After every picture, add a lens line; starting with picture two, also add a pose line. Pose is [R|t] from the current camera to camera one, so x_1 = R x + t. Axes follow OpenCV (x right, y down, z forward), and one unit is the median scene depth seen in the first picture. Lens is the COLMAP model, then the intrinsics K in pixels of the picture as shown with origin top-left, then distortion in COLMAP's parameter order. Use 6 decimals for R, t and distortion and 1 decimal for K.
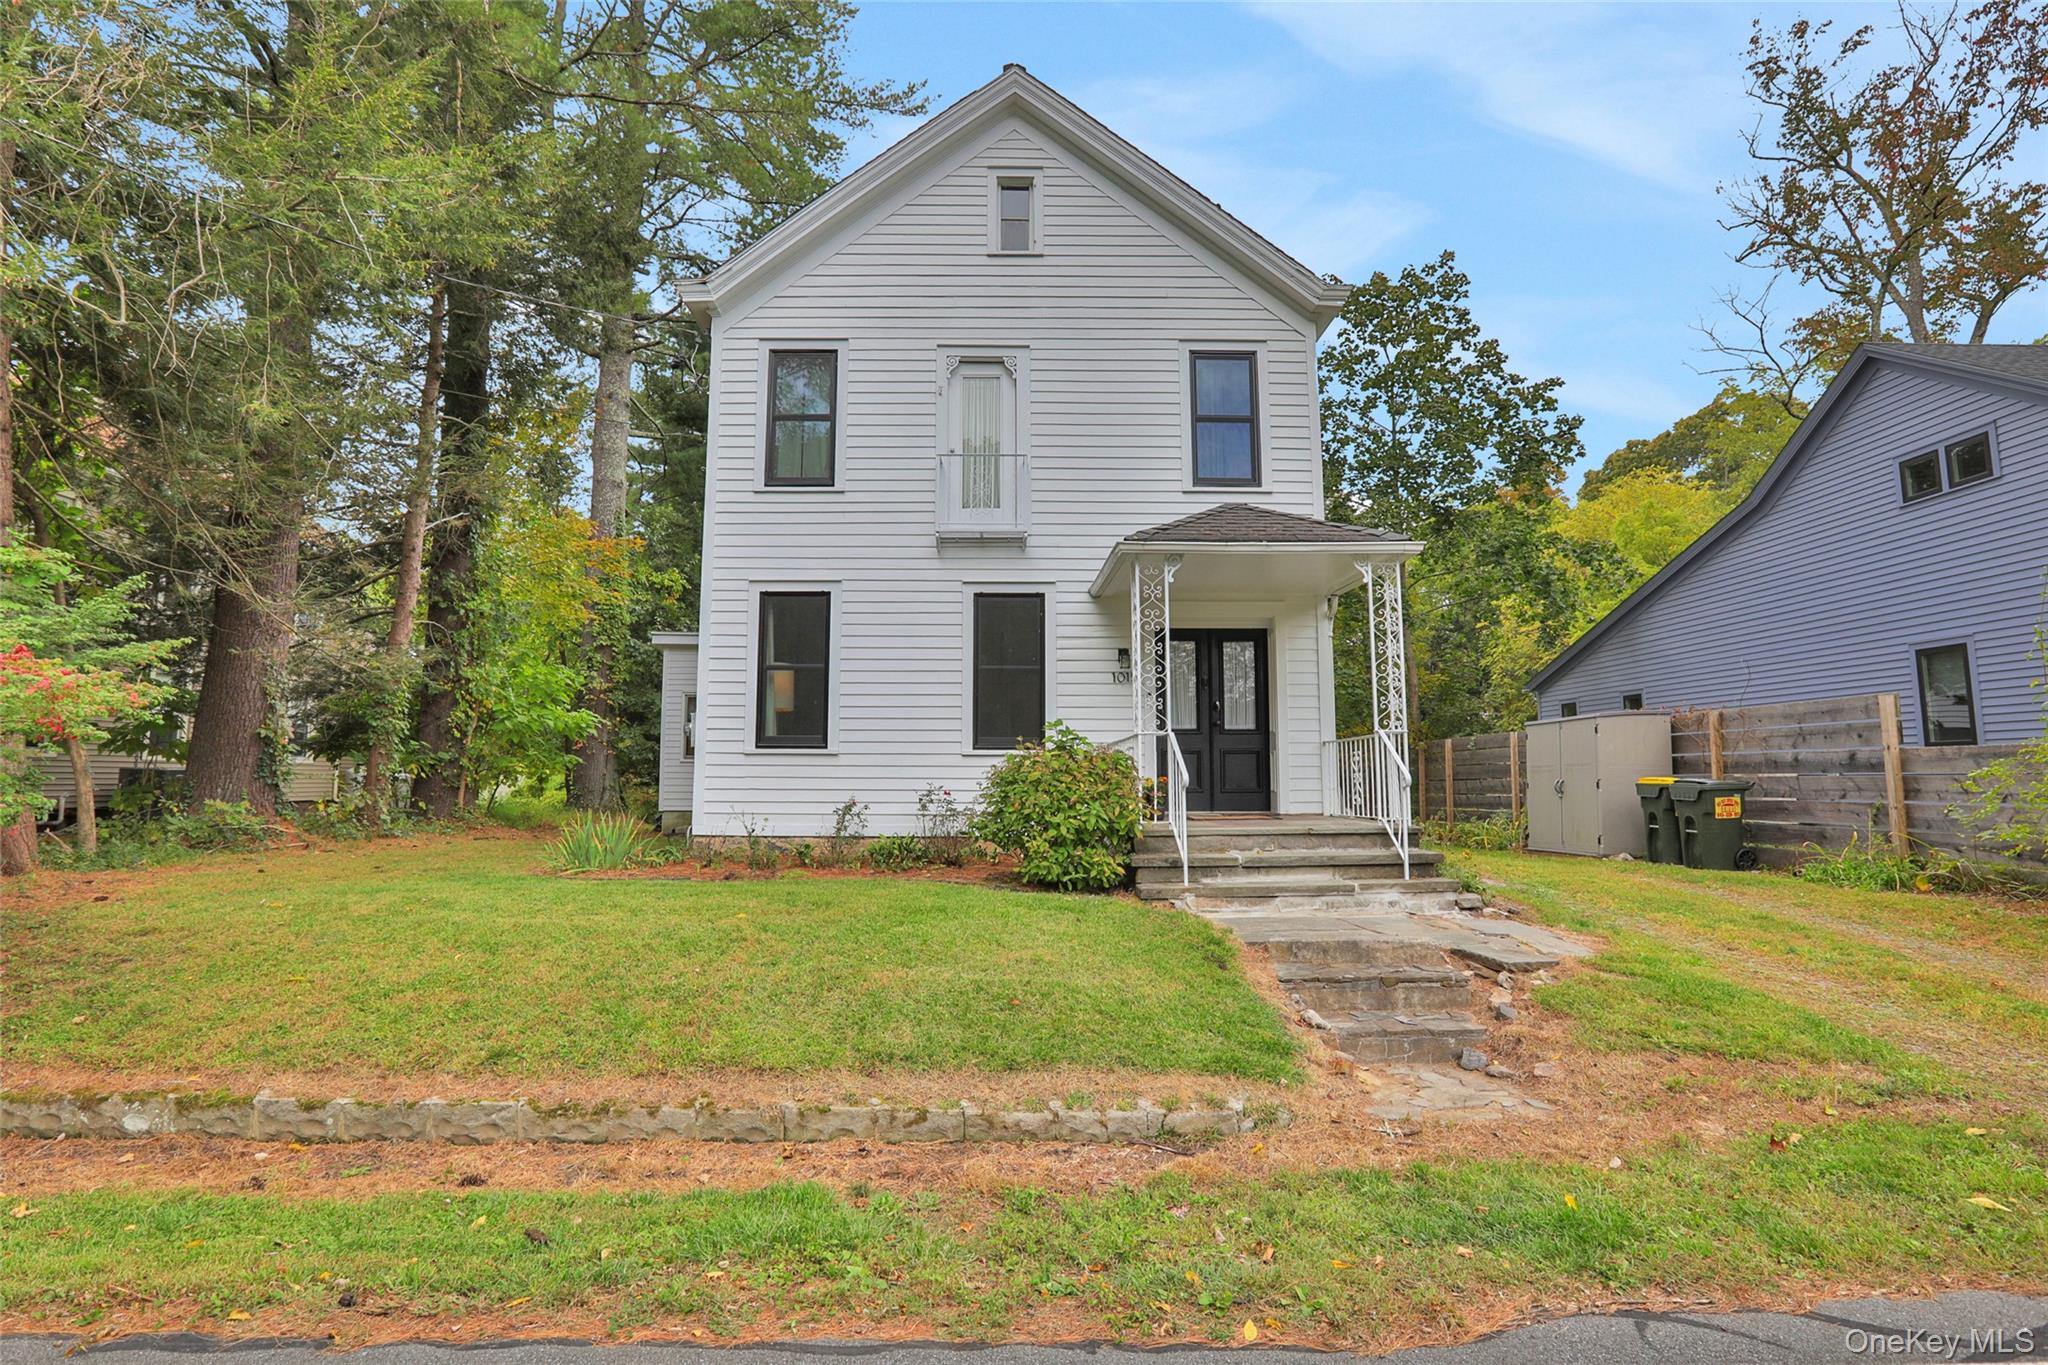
lens RADIAL K [[937.3, 0, 1024.0], [0, 937.3, 682.5], [0, 0, 1]] dist [-0.046153, 0.015271]
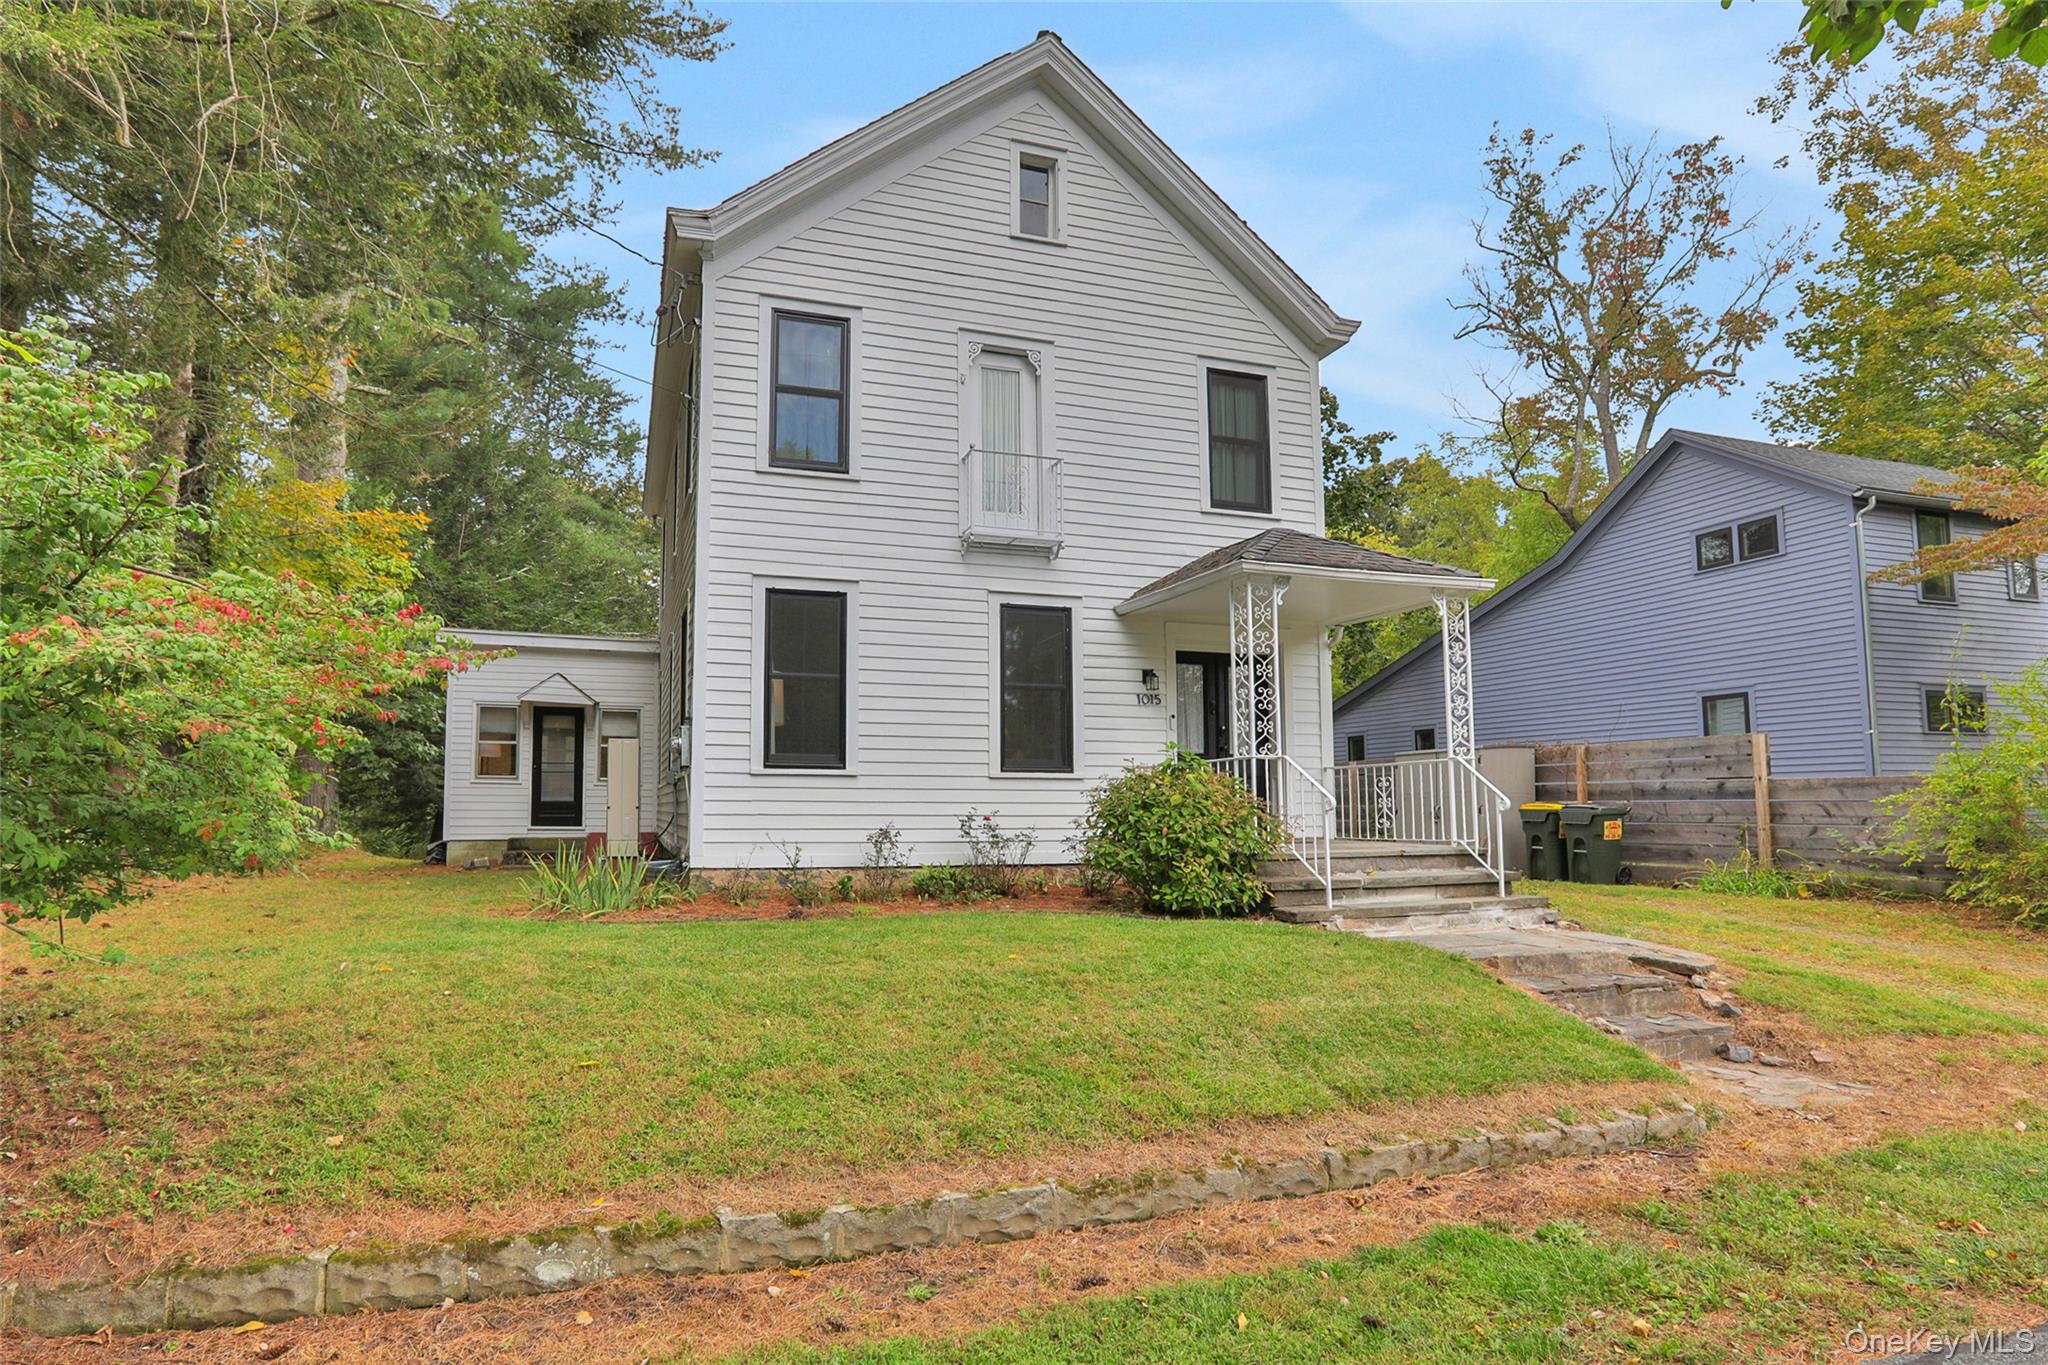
lens RADIAL K [[973.6, 0, 1020.2], [0, 973.6, 742.0], [0, 0, 1]] dist [-0.054757, 0.028930]
pose [[0.963325, 0.017878, 0.267741, -0.290674], [-0.028002, 0.999028, 0.034042, 0.008241], [-0.266872, -0.040291, 0.962889, 0.062121]]
